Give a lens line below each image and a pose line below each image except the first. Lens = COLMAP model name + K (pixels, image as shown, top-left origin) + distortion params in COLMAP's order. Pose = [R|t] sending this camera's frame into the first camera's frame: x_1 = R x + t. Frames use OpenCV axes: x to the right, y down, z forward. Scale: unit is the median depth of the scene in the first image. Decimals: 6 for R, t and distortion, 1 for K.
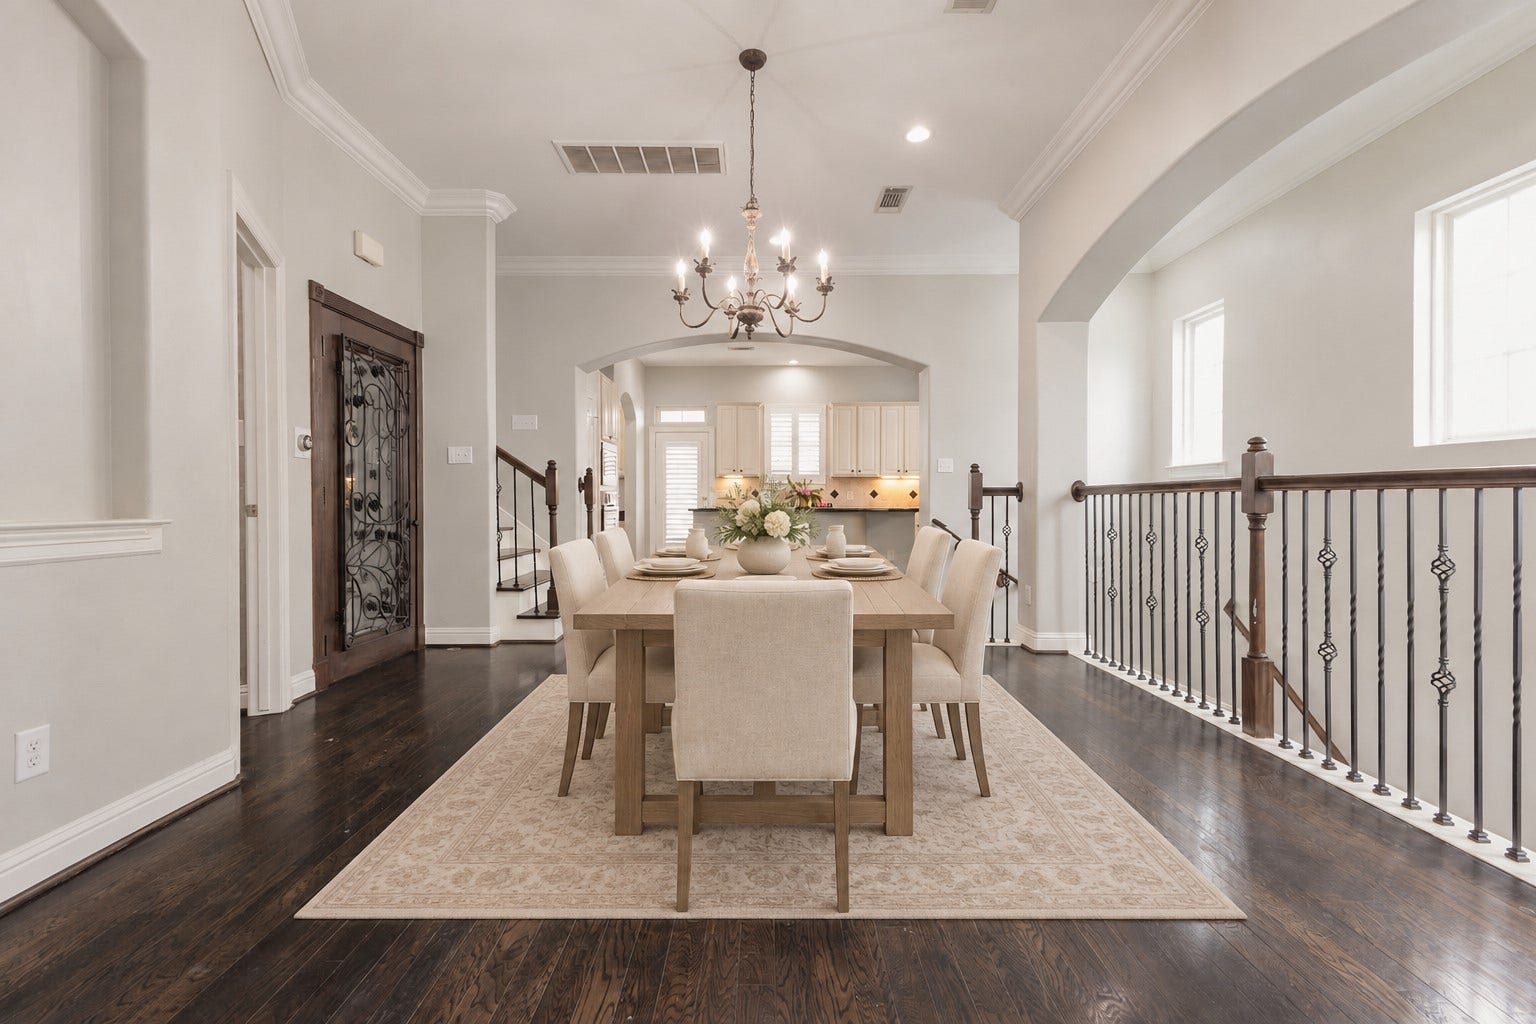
lens RADIAL K [[669.8, 0, 768.5], [0, 669.8, 500.9], [0, 0, 1]] dist [0.007412, -0.000161]
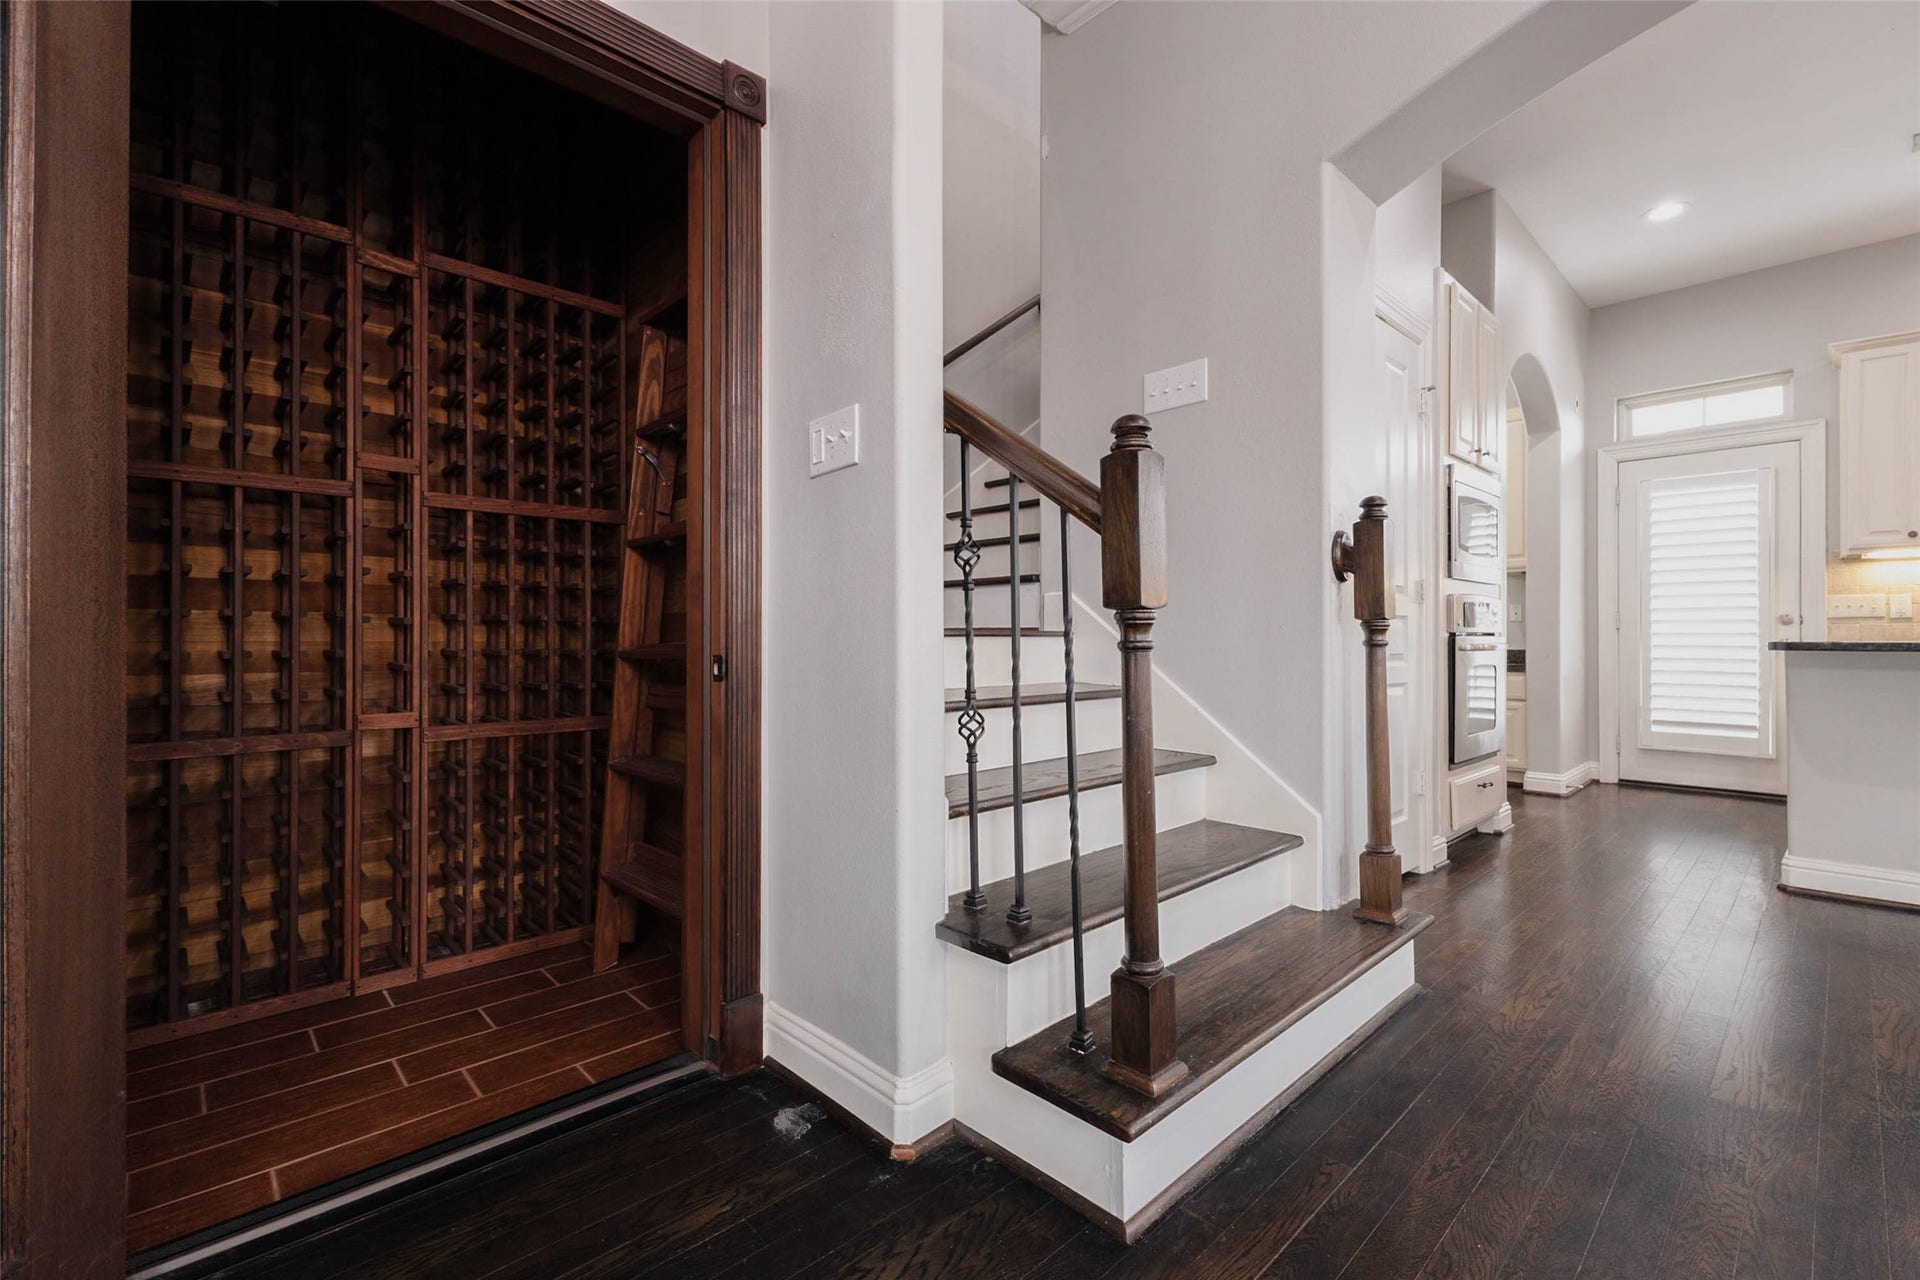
lens RADIAL K [[837.3, 0, 952.0], [0, 837.3, 637.8], [0, 0, 1]] dist [0.007412, -0.000161]
pose [[0.684284, 0.002945, -0.729209, -0.071274], [-0.002441, 0.999995, 0.001748, 0.007052], [0.729211, 0.000584, 0.684288, 0.350731]]
